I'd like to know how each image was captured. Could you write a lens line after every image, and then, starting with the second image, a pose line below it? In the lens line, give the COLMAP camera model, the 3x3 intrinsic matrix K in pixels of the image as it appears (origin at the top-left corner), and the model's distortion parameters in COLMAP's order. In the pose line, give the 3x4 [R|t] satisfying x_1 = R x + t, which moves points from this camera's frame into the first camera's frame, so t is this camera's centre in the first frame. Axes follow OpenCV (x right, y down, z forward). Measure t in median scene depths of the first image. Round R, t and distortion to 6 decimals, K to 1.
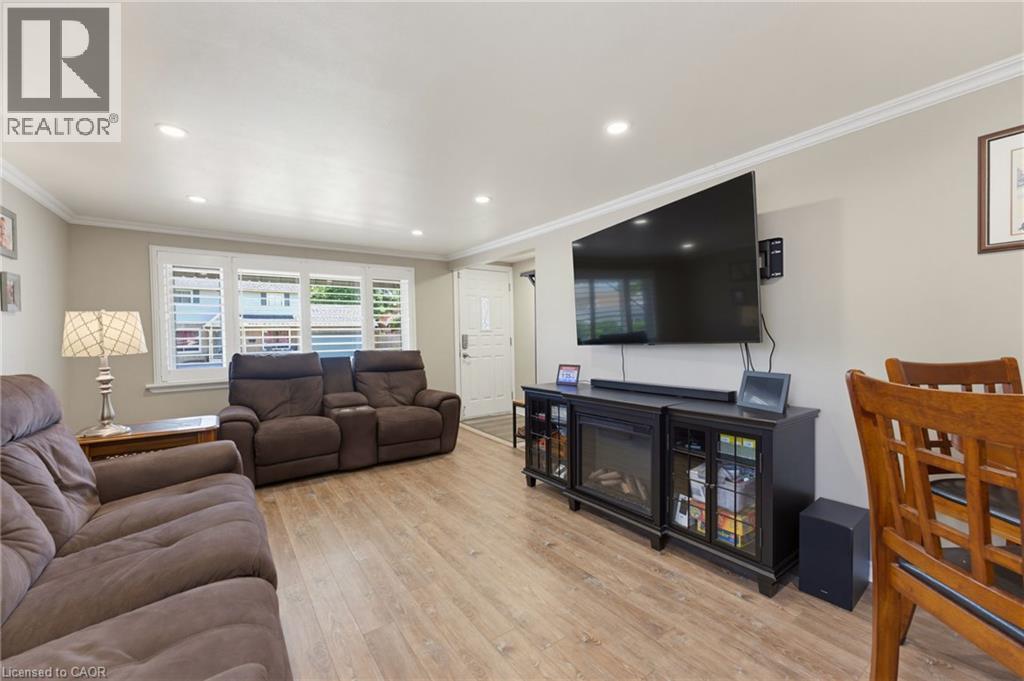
lens RADIAL K [[405.3, 0, 508.1], [0, 405.3, 339.7], [0, 0, 1]] dist [-0.002468, -0.000046]
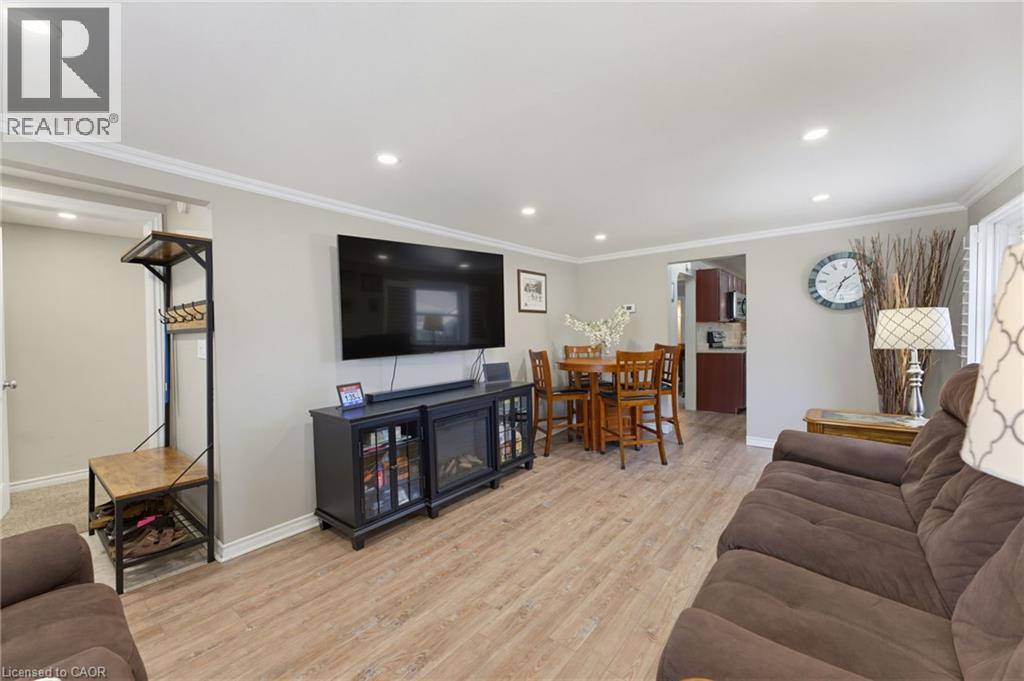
lens RADIAL K [[405.3, 0, 508.1], [0, 405.3, 339.7], [0, 0, 1]] dist [-0.002468, -0.000046]
pose [[-0.261310, 0.002853, 0.965251, -1.012027], [0.032645, 0.999450, 0.005884, -0.030872], [-0.964703, 0.033048, -0.261260, 1.246380]]
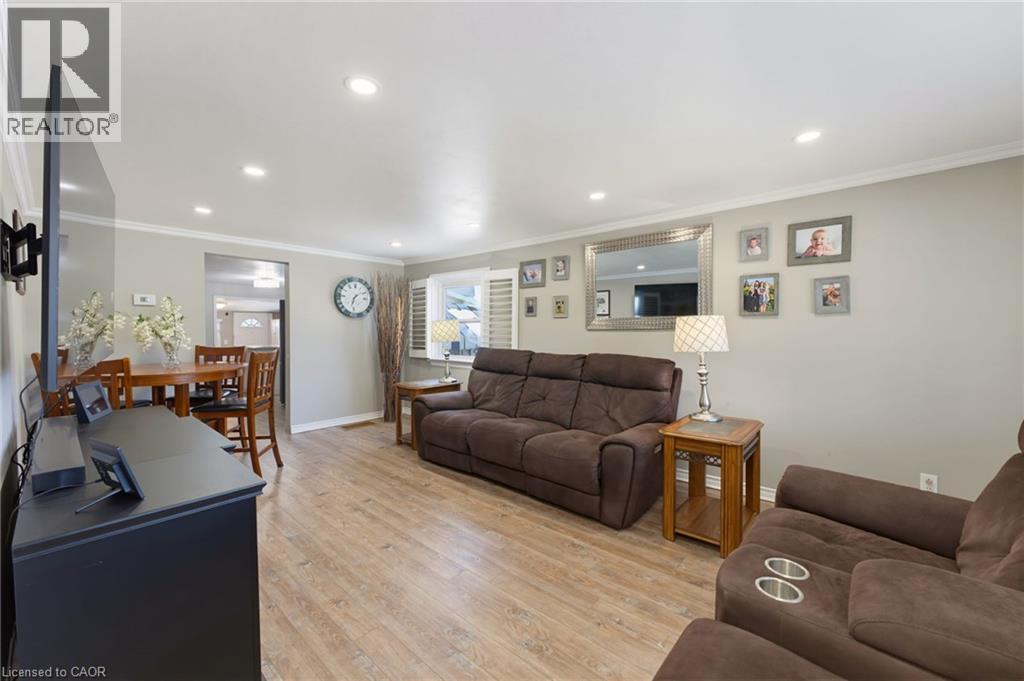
lens RADIAL K [[405.3, 0, 508.1], [0, 405.3, 339.7], [0, 0, 1]] dist [-0.002468, -0.000046]
pose [[-0.974100, 0.018346, -0.225371, -0.151137], [0.010157, 0.999247, 0.037441, -0.049586], [0.225888, 0.034183, -0.973553, 1.956417]]
